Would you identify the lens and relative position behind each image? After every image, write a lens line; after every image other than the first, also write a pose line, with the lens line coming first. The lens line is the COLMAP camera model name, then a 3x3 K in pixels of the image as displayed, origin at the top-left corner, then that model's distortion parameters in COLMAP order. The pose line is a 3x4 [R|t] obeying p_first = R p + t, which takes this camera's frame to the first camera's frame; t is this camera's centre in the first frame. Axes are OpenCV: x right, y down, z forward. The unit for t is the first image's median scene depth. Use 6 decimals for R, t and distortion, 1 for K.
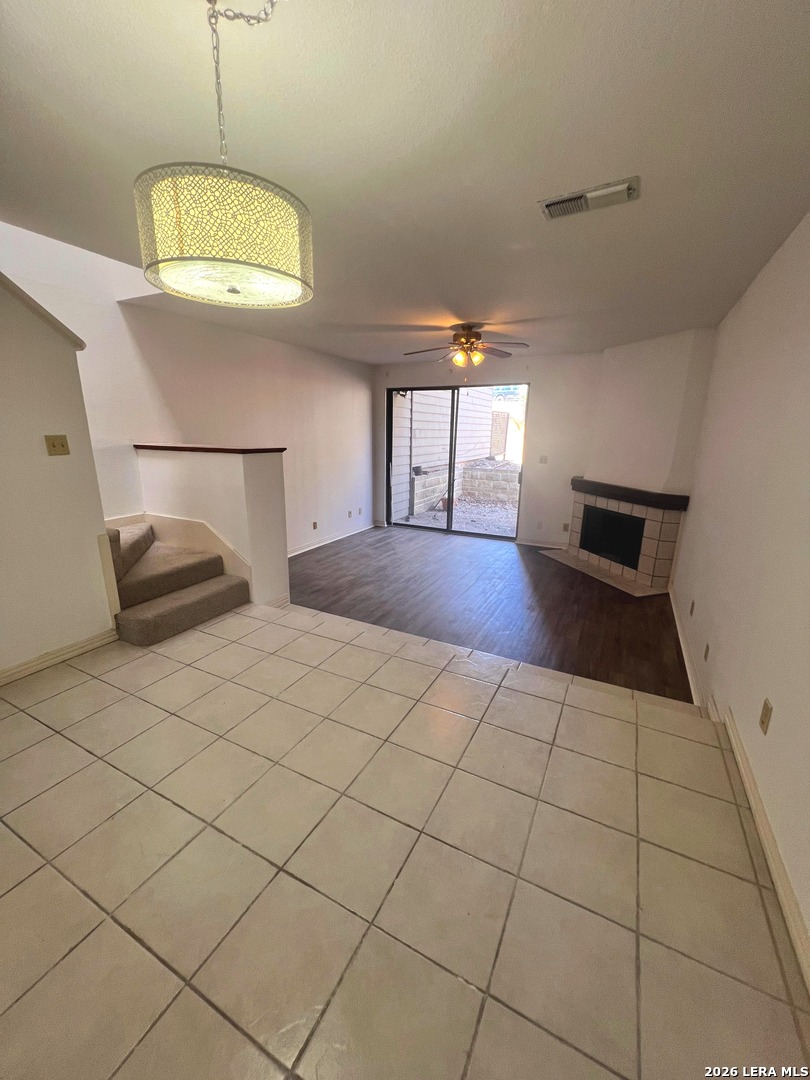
lens RADIAL K [[429.0, 0, 402.7], [0, 429.0, 541.9], [0, 0, 1]] dist [0.015525, 0.000085]
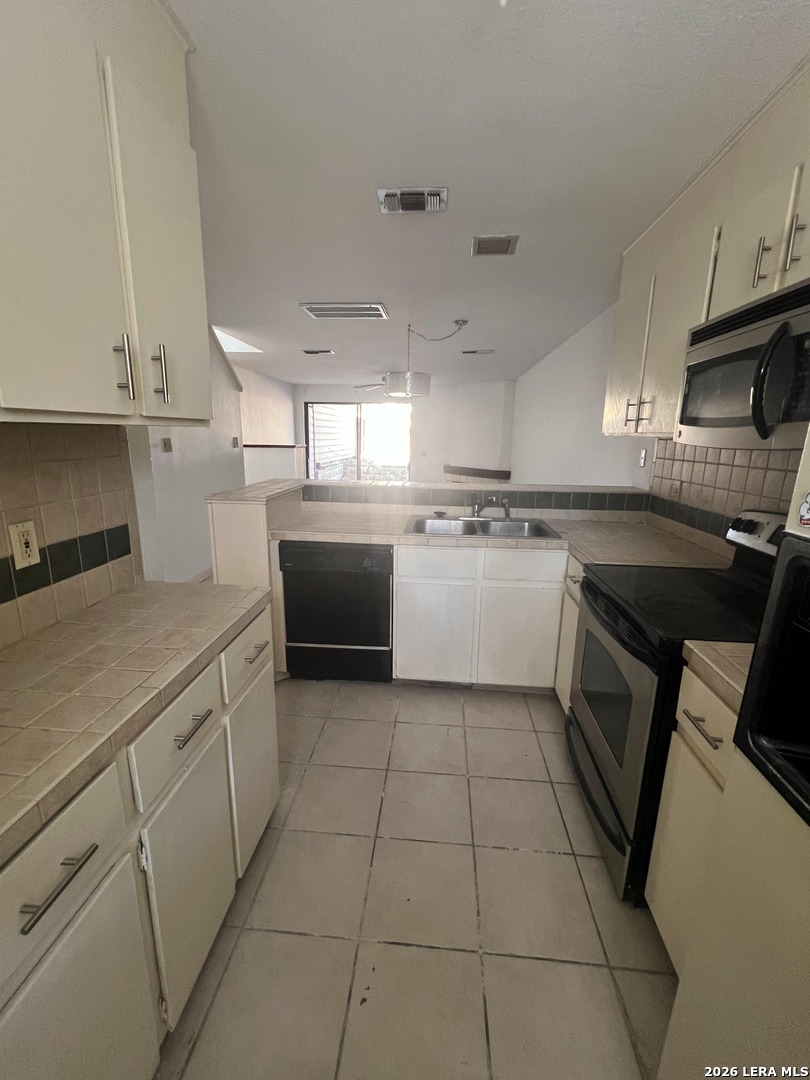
lens RADIAL K [[439.1, 0, 406.6], [0, 439.1, 536.5], [0, 0, 1]] dist [-0.001803, -0.000027]
pose [[0.925673, -0.084261, 0.368821, -0.293610], [0.091863, 0.995767, -0.003067, 0.087286], [-0.367001, 0.036720, 0.929495, -0.356730]]
